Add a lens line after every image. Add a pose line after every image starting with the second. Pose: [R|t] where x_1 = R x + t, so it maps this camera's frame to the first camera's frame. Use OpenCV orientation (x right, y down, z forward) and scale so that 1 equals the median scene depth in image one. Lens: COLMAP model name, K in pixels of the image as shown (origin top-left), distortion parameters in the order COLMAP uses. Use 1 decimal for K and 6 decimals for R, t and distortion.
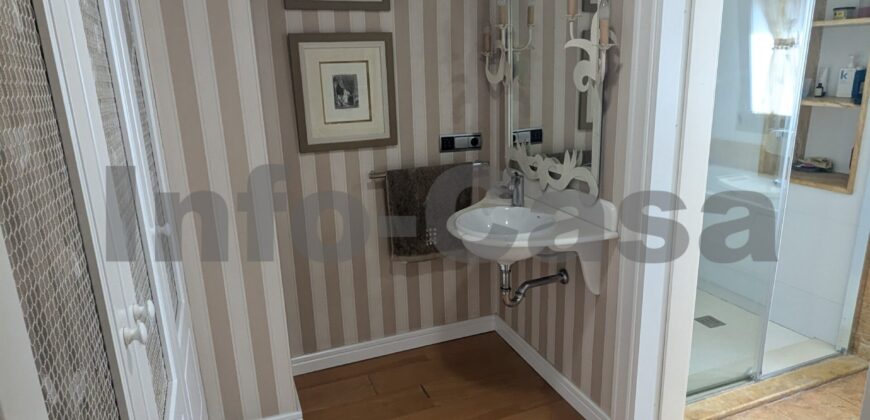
lens RADIAL K [[548.2, 0, 439.4], [0, 548.2, 208.1], [0, 0, 1]] dist [0.004862, -0.006357]
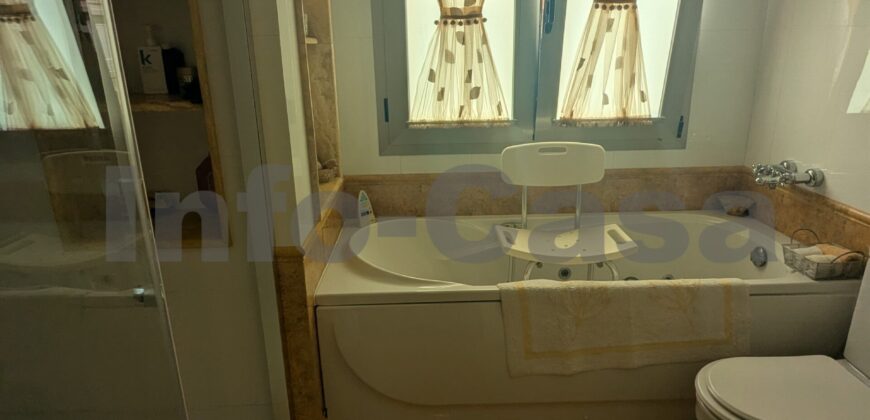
lens RADIAL K [[548.2, 0, 439.4], [0, 548.2, 208.1], [0, 0, 1]] dist [0.004862, -0.006357]
pose [[0.353084, -0.252264, 0.900941, 0.305627], [0.250524, 0.953291, 0.168741, -0.122198], [-0.901427, 0.166127, 0.399790, 0.574559]]
